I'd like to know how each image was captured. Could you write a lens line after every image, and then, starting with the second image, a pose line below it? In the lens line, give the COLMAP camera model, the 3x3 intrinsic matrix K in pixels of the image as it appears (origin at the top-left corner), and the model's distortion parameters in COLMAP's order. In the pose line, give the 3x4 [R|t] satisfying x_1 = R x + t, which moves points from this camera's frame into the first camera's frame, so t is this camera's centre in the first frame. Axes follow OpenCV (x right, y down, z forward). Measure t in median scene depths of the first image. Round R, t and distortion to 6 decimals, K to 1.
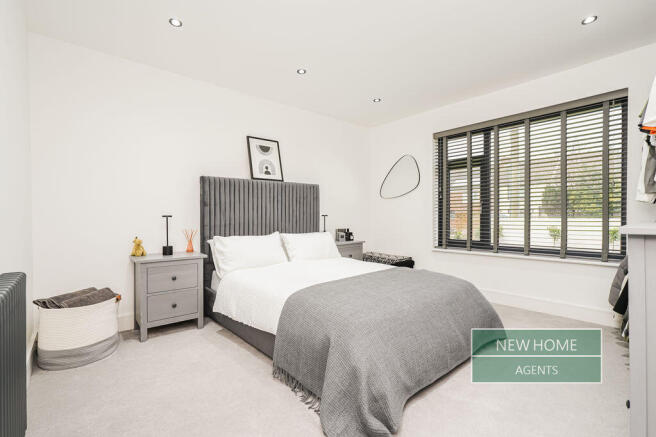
lens RADIAL K [[305.4, 0, 330.8], [0, 305.4, 220.1], [0, 0, 1]] dist [-0.012752, 0.000565]
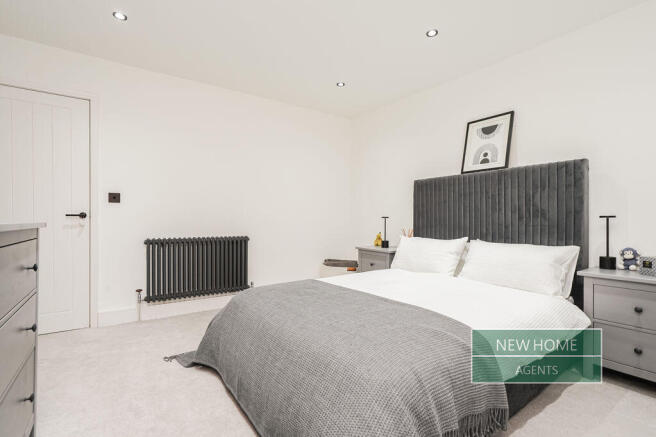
lens RADIAL K [[305.4, 0, 330.8], [0, 305.4, 220.1], [0, 0, 1]] dist [-0.012752, 0.000565]
pose [[-0.077630, 0.003664, -0.996975, 0.585078], [-0.020621, 0.999773, 0.005280, -0.002241], [0.996769, 0.020968, -0.077537, 0.671978]]
